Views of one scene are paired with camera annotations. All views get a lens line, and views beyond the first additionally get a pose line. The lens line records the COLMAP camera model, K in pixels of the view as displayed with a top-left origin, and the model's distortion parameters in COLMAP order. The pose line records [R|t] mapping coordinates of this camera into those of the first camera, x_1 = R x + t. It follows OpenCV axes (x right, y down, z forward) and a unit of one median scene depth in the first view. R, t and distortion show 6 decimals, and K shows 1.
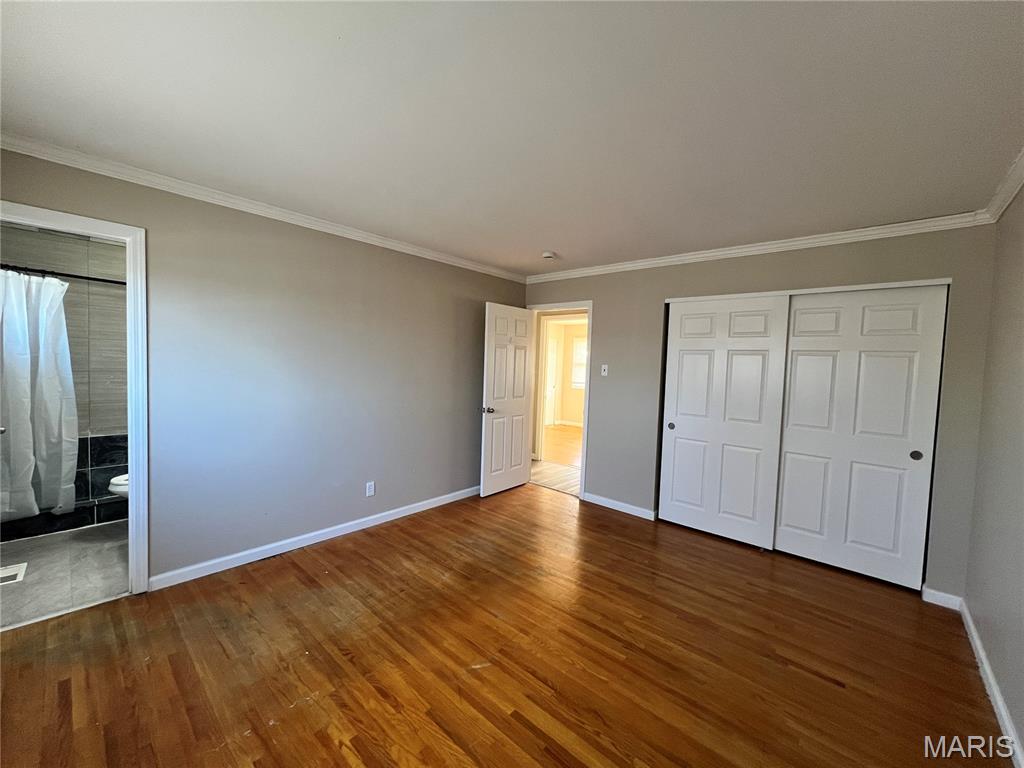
lens RADIAL K [[408.7, 0, 511.0], [0, 408.7, 380.8], [0, 0, 1]] dist [-0.000288, -0.000011]
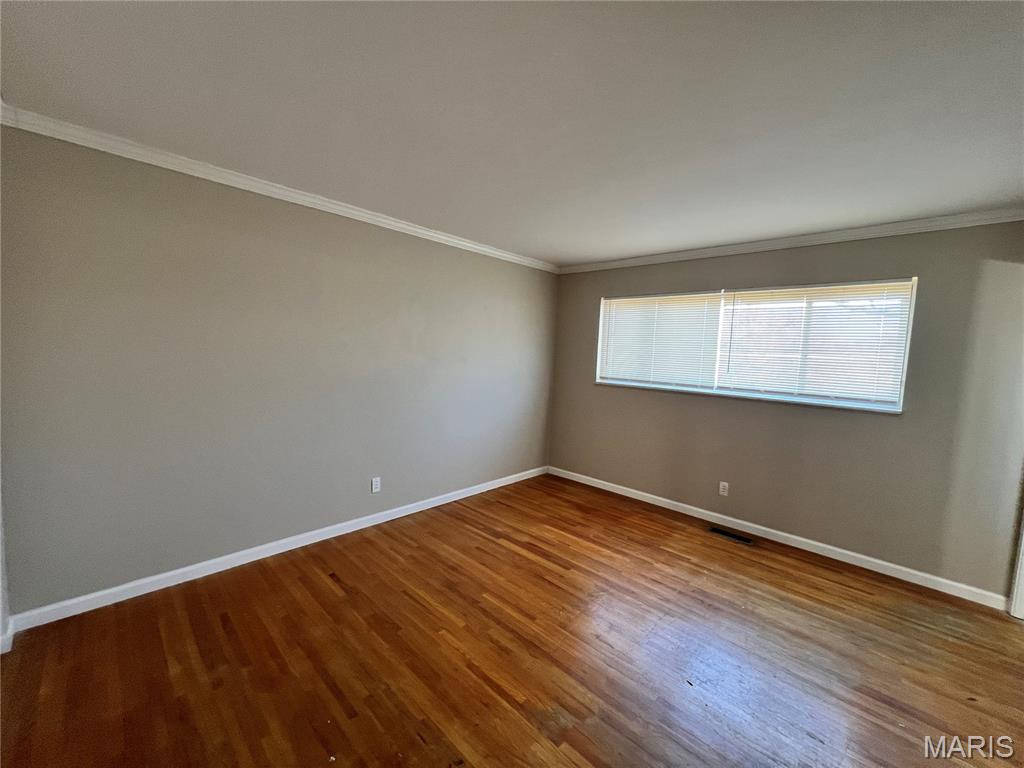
lens RADIAL K [[408.7, 0, 511.0], [0, 408.7, 380.8], [0, 0, 1]] dist [-0.000288, -0.000011]
pose [[-0.996532, -0.077414, 0.030499, 0.217872], [-0.073303, 0.990257, 0.118397, -0.106512], [-0.039367, 0.115751, -0.992498, 2.246870]]
